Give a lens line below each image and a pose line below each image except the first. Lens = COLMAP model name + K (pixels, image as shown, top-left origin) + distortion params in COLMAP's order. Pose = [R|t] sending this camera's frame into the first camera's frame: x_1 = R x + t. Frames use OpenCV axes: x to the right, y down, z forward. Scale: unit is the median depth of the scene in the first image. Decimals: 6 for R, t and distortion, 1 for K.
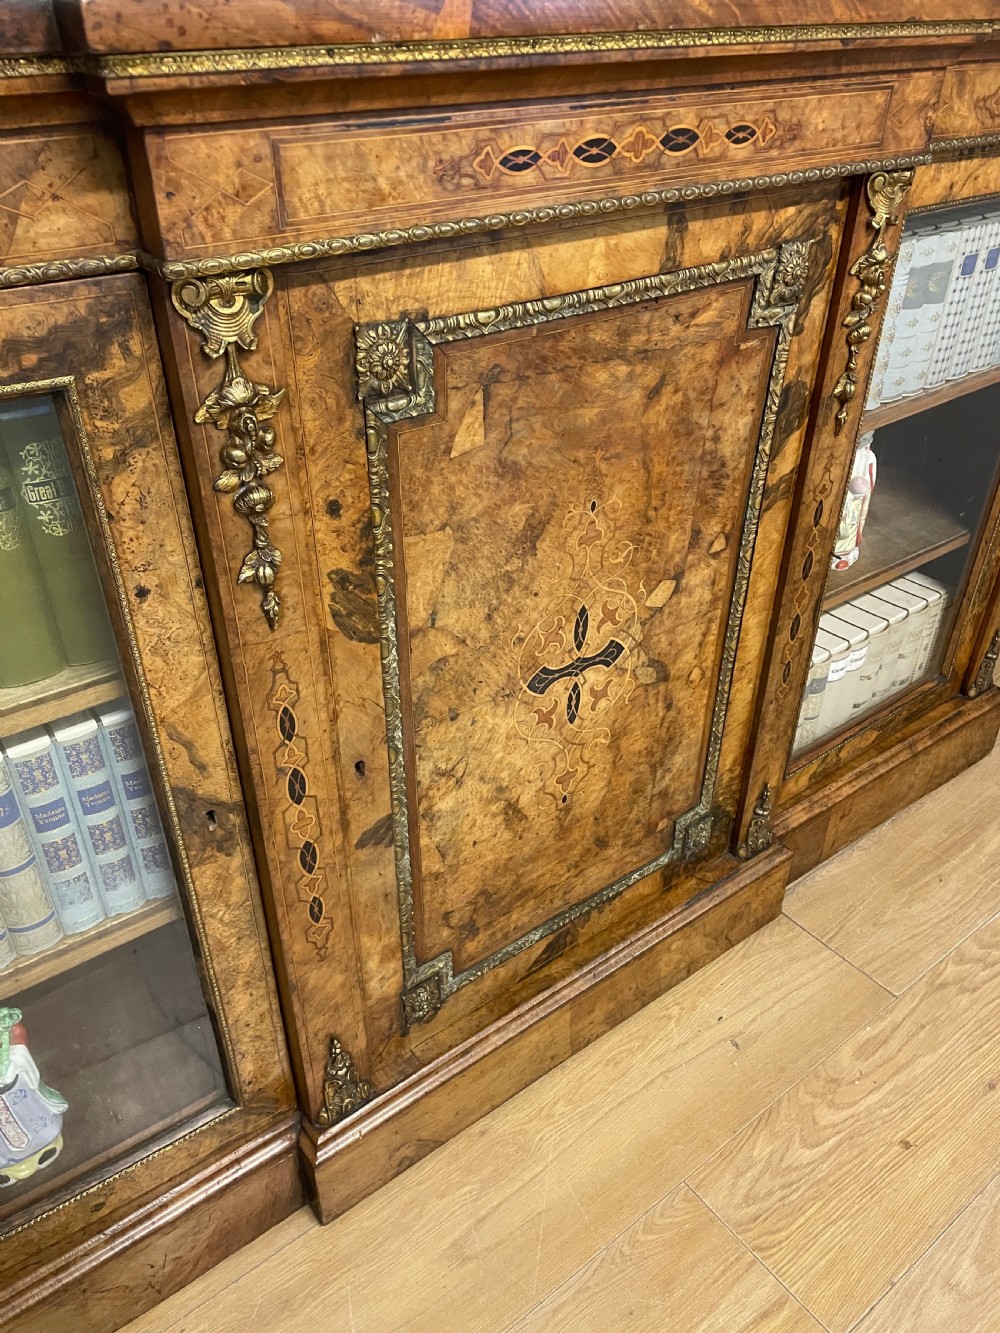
lens RADIAL K [[1005.8, 0, 499.1], [0, 1005.8, 668.2], [0, 0, 1]] dist [0.092089, -0.117756]
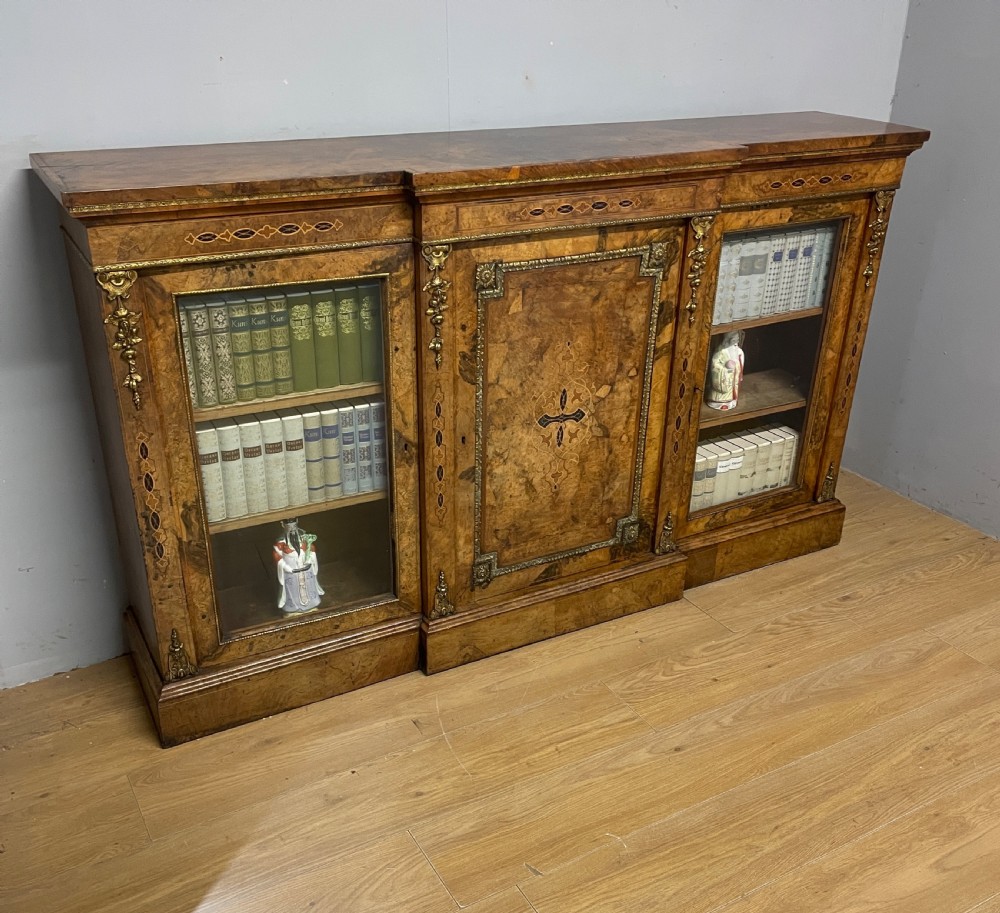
lens RADIAL K [[998.7, 0, 495.7], [0, 998.7, 520.6], [0, 0, 1]] dist [0.120898, -0.208500]
pose [[0.990175, 0.078135, -0.115966, 0.237756], [-0.090420, 0.990379, -0.104756, 0.540595], [0.106665, 0.114212, 0.987714, -1.378600]]
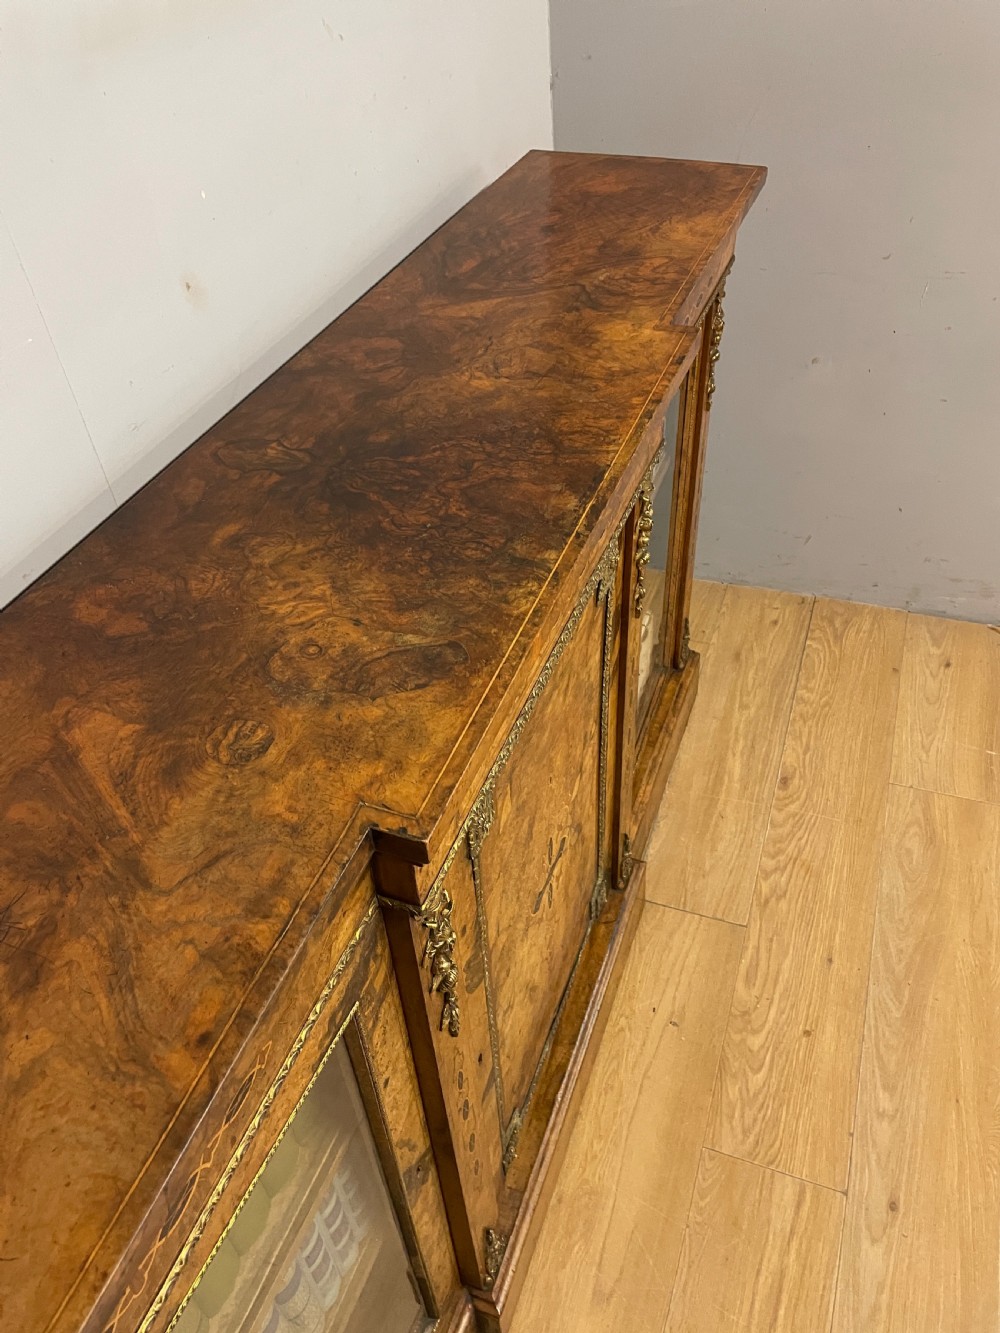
lens RADIAL K [[1003.7, 0, 491.6], [0, 1003.7, 653.2], [0, 0, 1]] dist [0.087754, -0.112176]
pose [[0.846313, -0.390193, 0.362635, -0.383778], [0.347106, 0.920347, 0.180216, -0.583093], [-0.404069, -0.026646, 0.914340, -0.145759]]
